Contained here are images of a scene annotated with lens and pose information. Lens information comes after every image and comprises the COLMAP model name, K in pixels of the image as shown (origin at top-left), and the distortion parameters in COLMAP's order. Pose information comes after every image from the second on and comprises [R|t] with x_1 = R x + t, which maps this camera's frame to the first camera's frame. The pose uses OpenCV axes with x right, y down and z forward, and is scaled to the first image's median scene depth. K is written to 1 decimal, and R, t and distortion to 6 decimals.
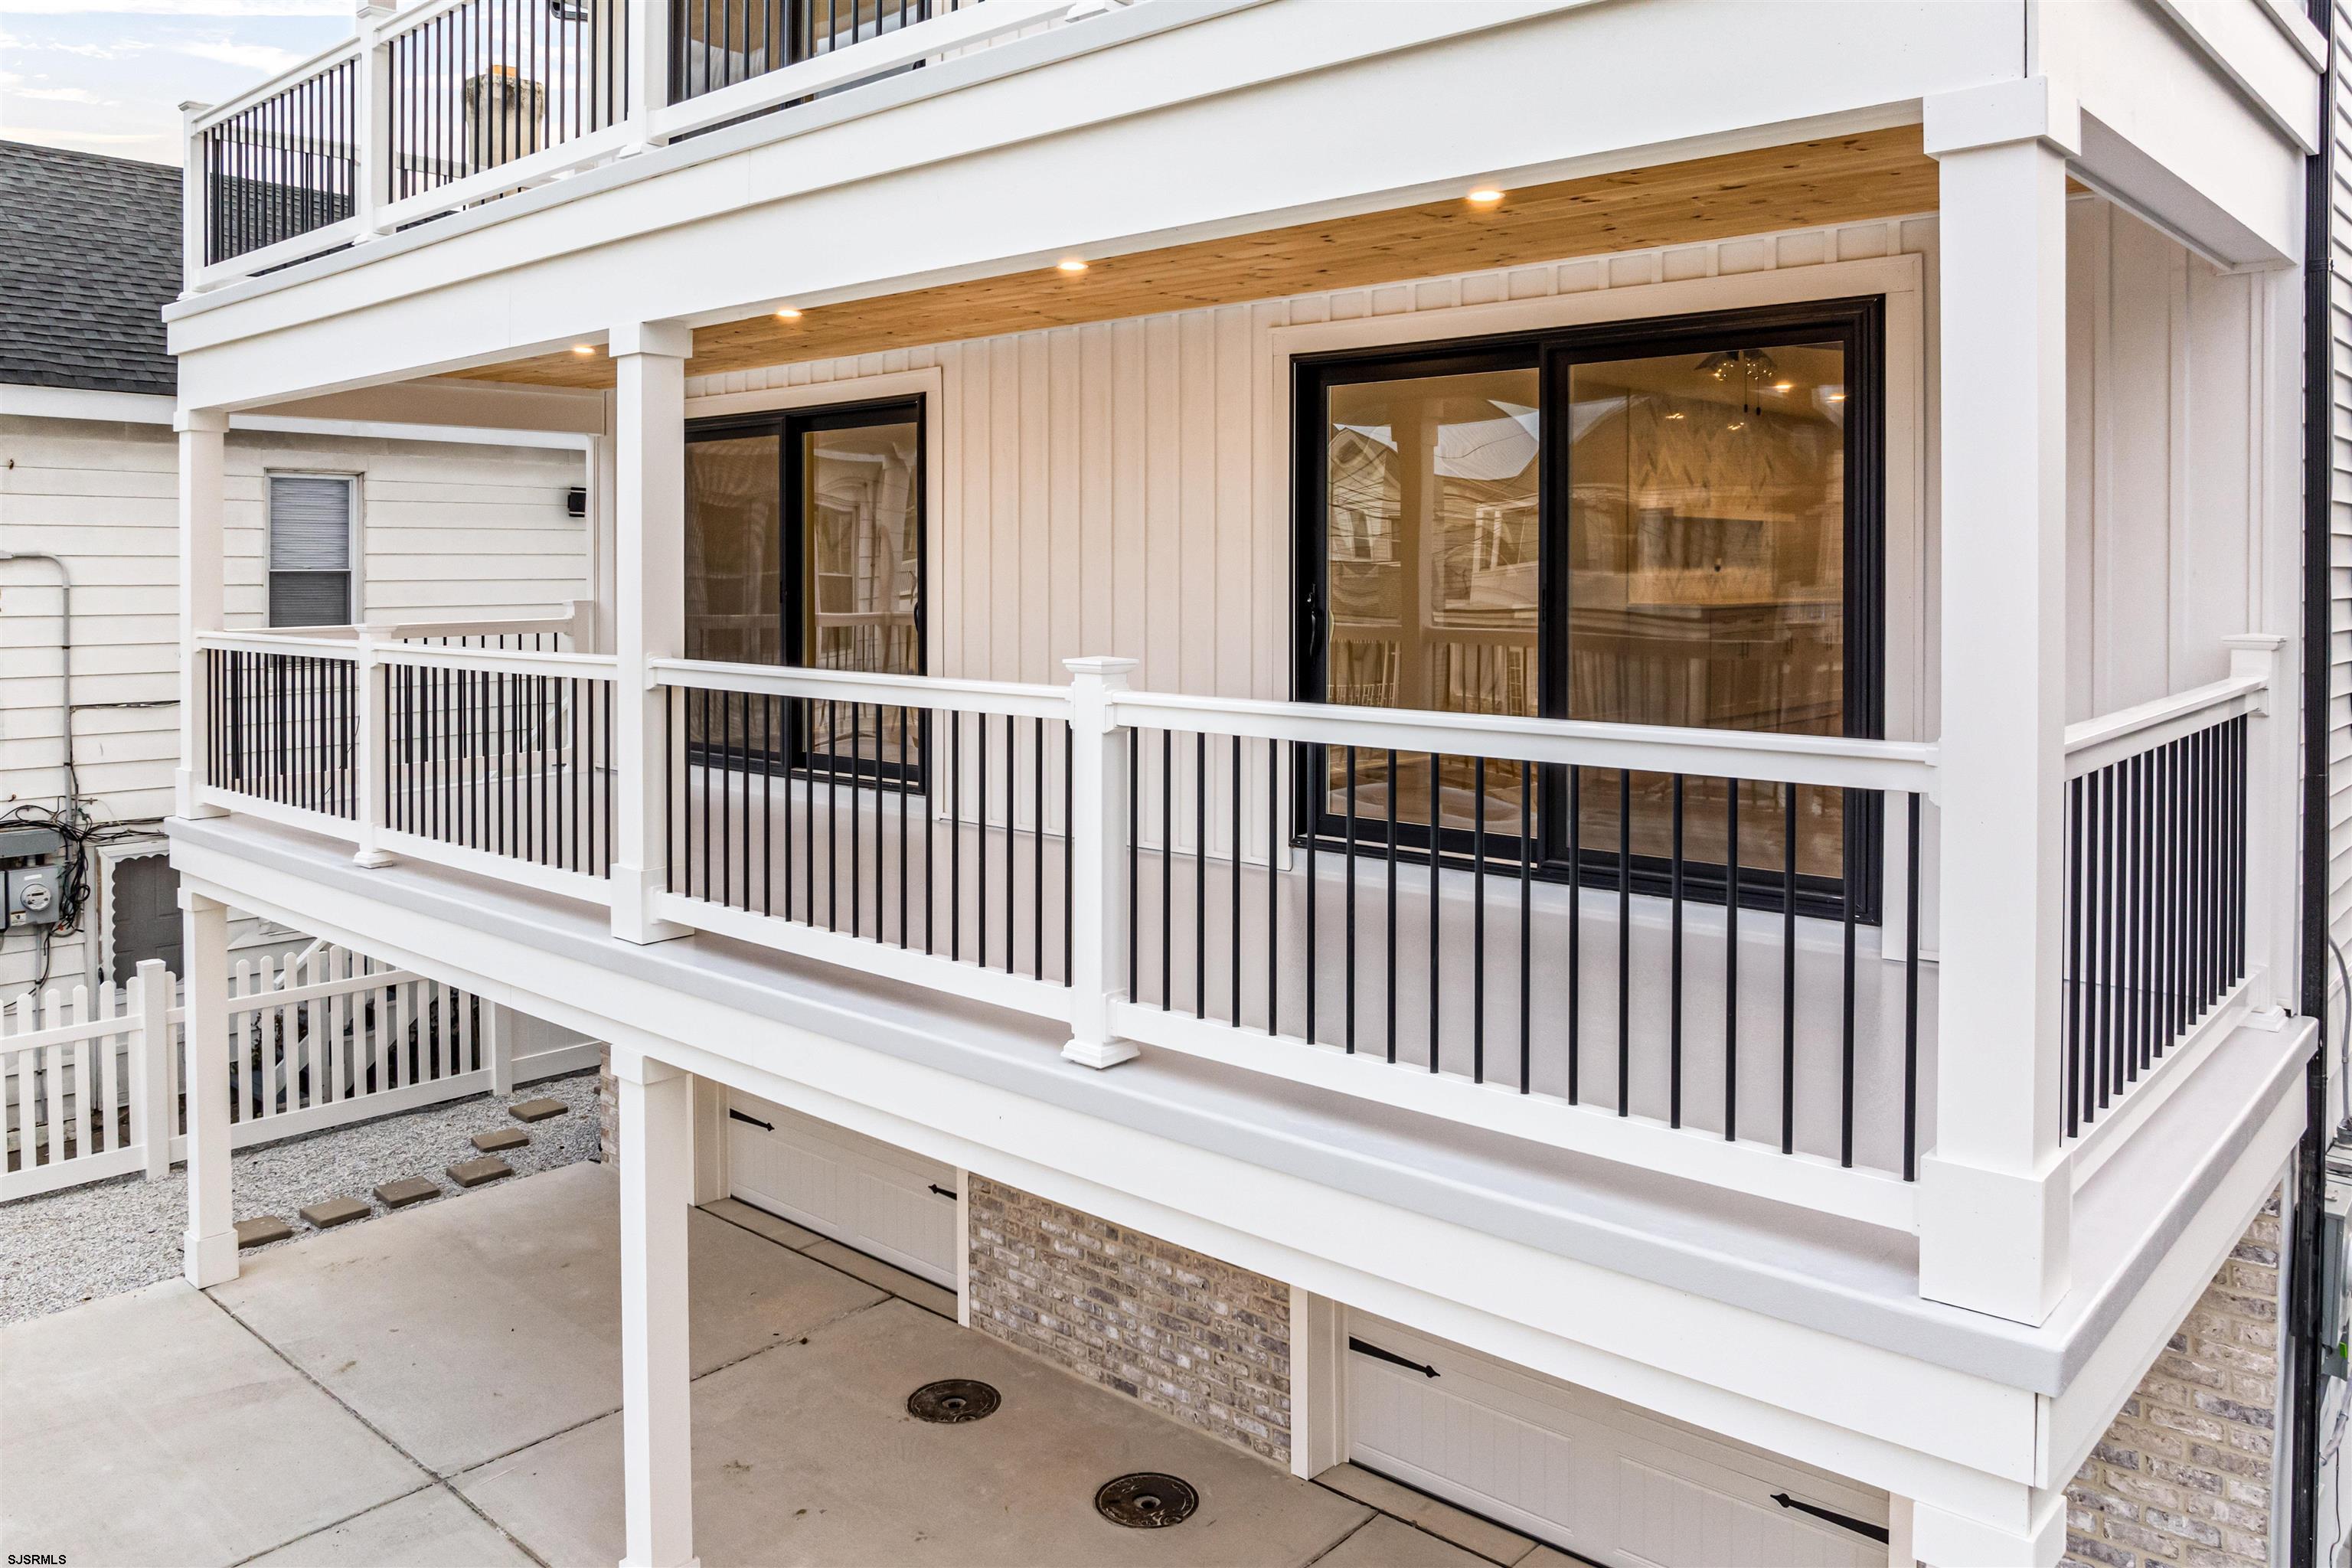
lens RADIAL K [[1711.5, 0, 1204.2], [0, 1711.5, 573.8], [0, 0, 1]] dist [-0.033186, 0.000357]
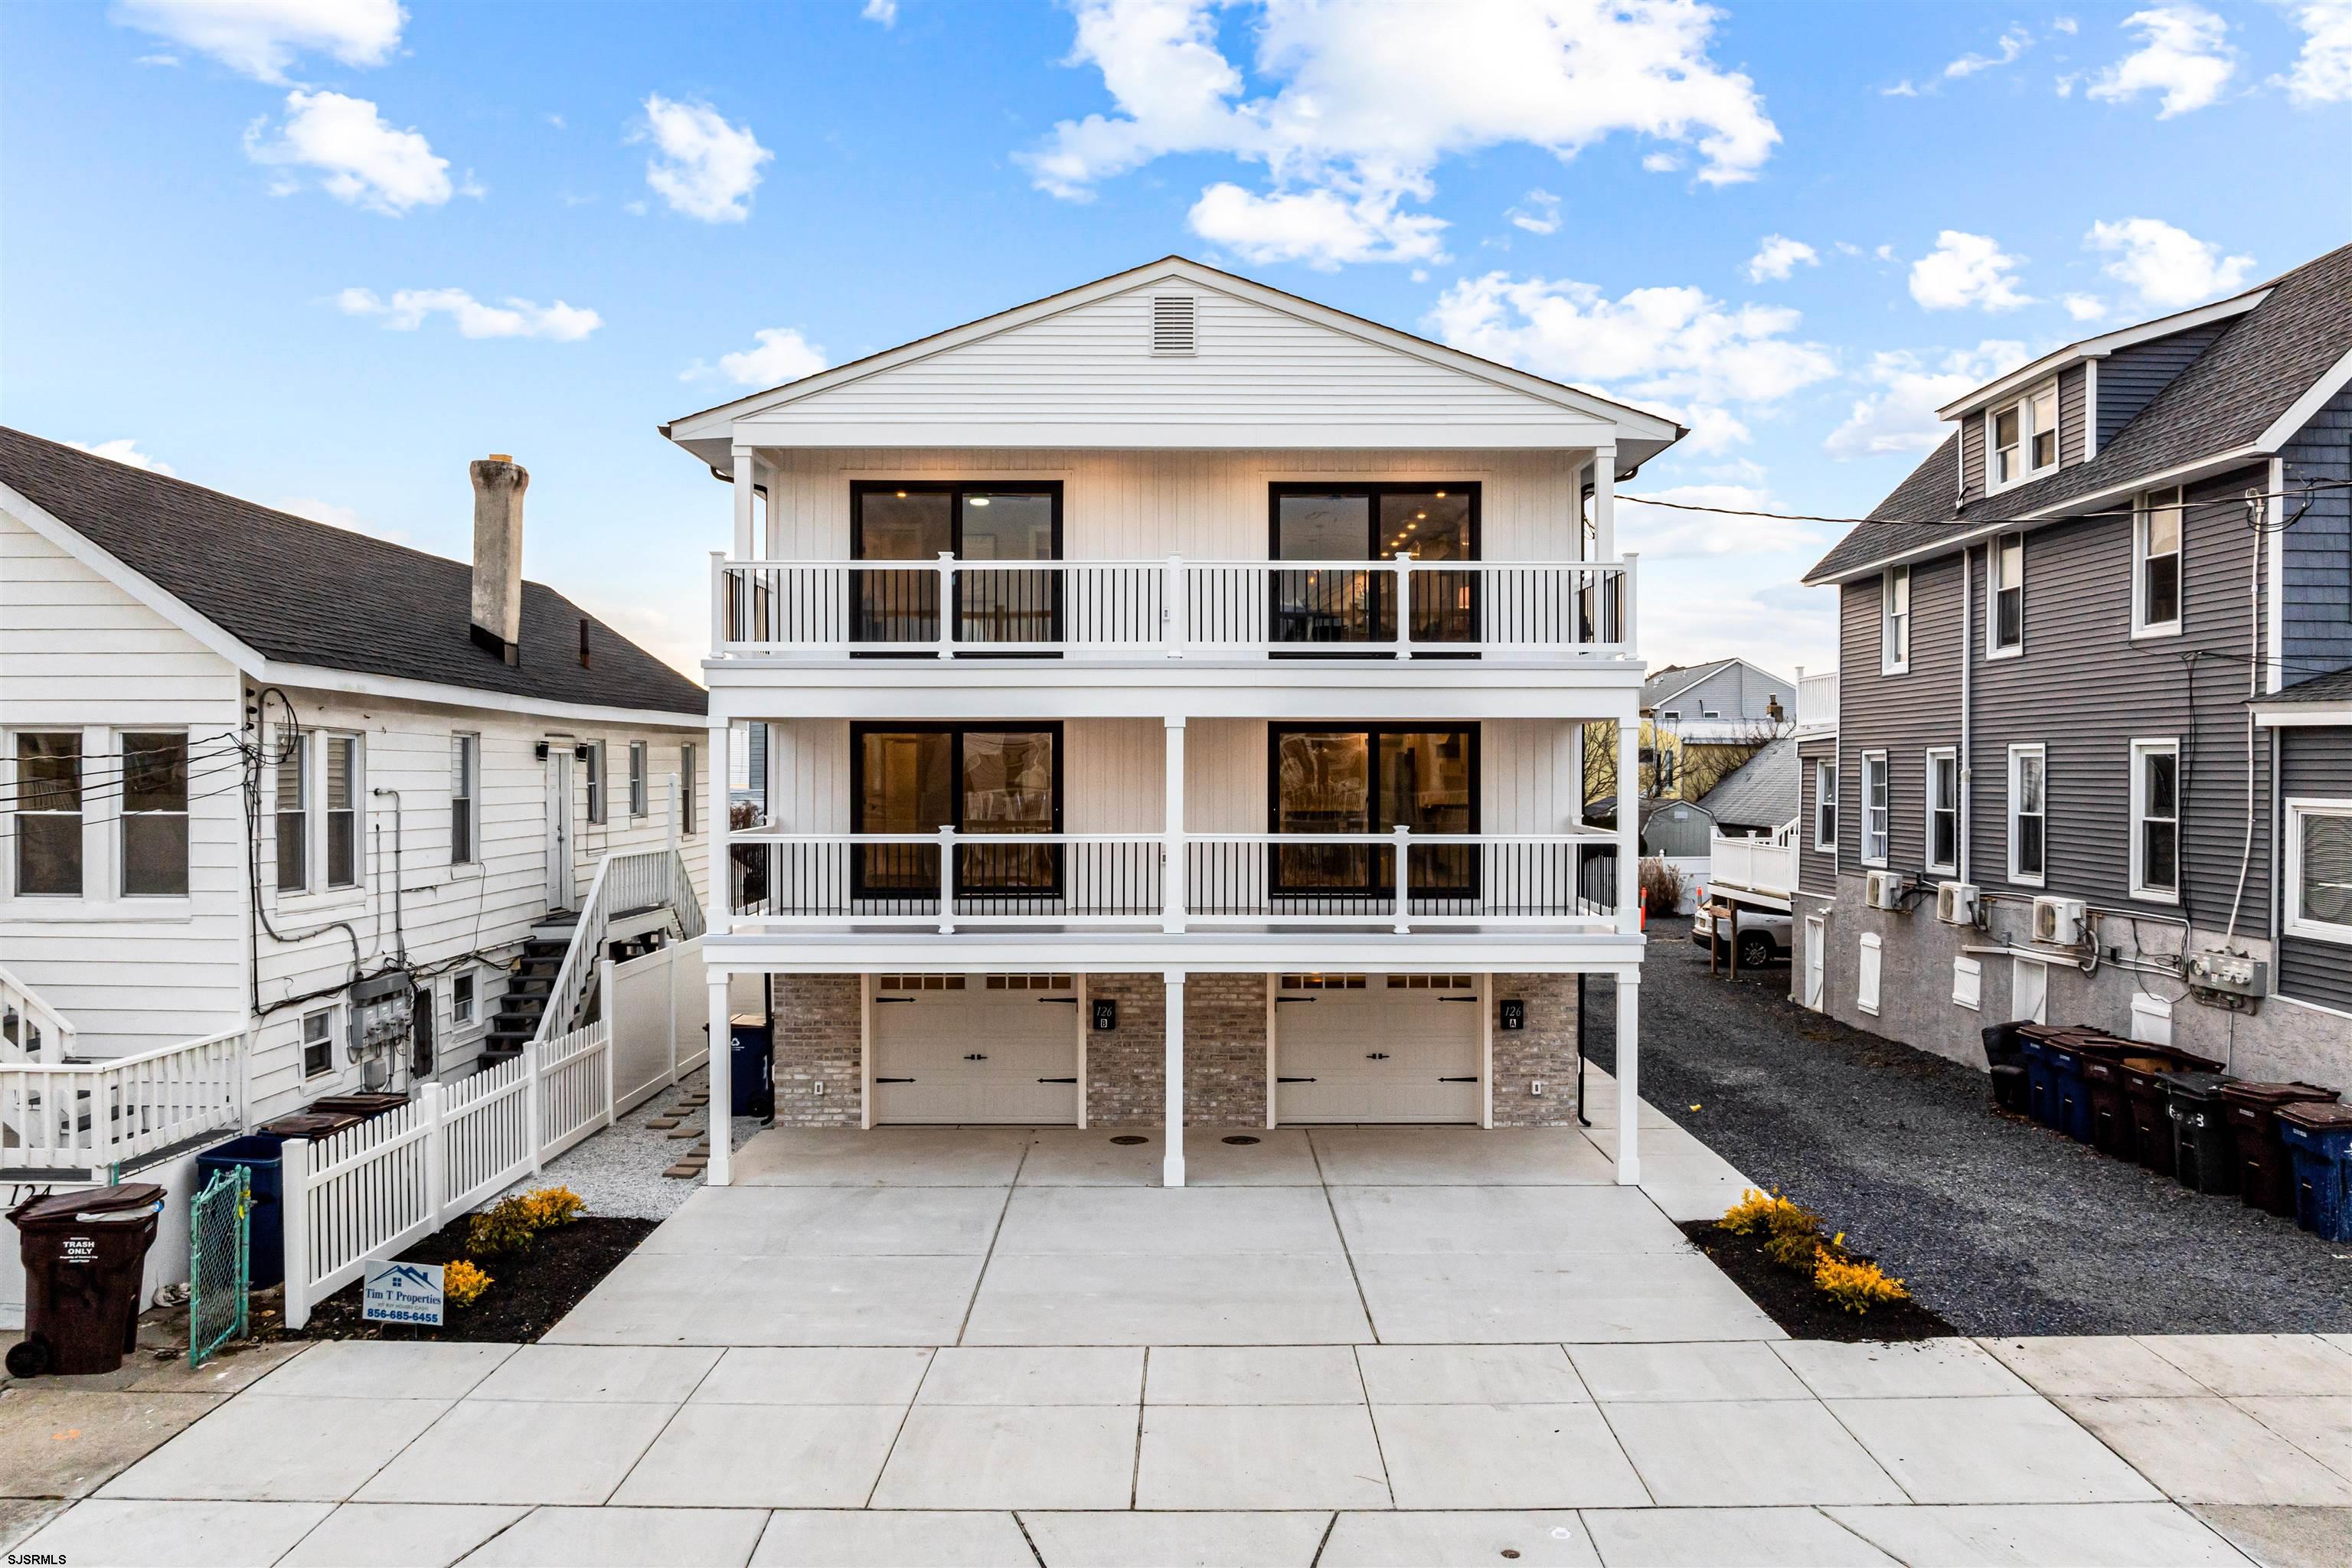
lens RADIAL K [[1667.3, 0, 1176.0], [0, 1667.3, 784.0], [0, 0, 1]] dist [-0.066959, 0.031143]
pose [[0.746036, -0.003699, 0.665895, -1.136241], [-0.000118, 0.999984, 0.005687, -0.025411], [-0.665906, -0.004321, 0.746024, -0.555110]]
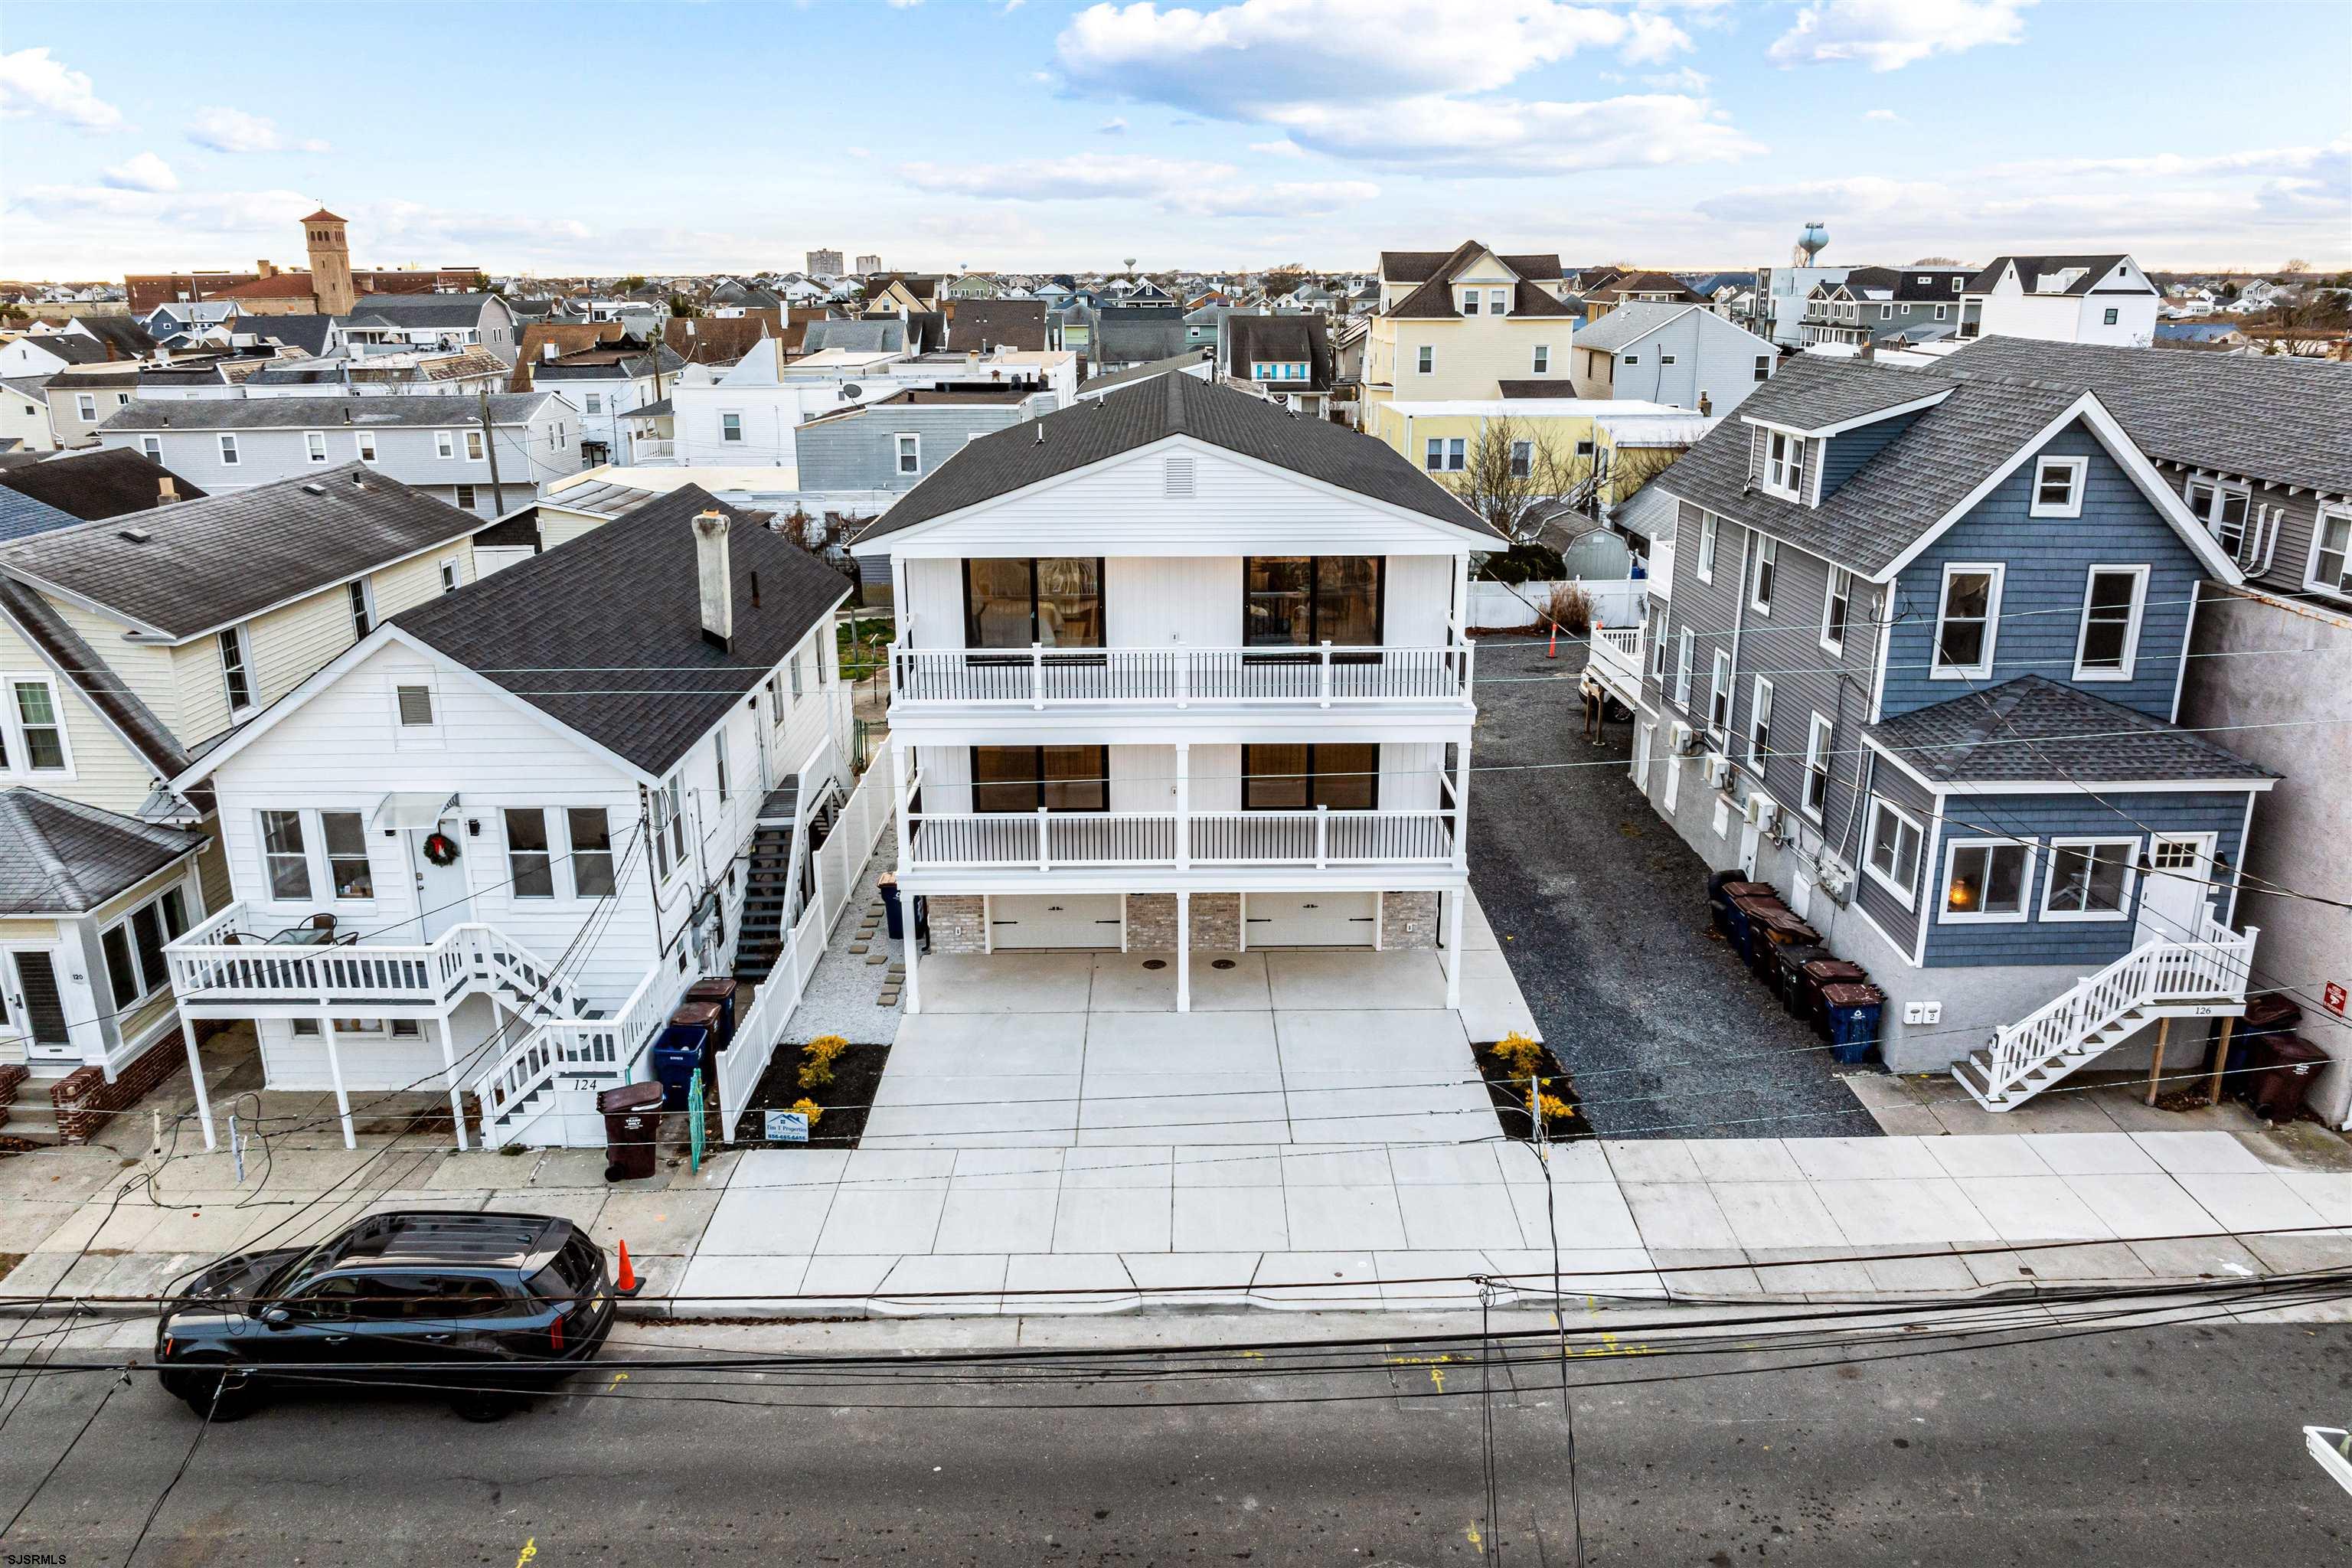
lens RADIAL K [[1667.3, 0, 1176.0], [0, 1667.3, 784.0], [0, 0, 1]] dist [-0.066959, 0.031143]
pose [[0.741607, -0.201839, 0.639750, -1.682909], [0.004941, 0.955280, 0.295661, -0.710219], [-0.670817, -0.216104, 0.709439, -1.134245]]
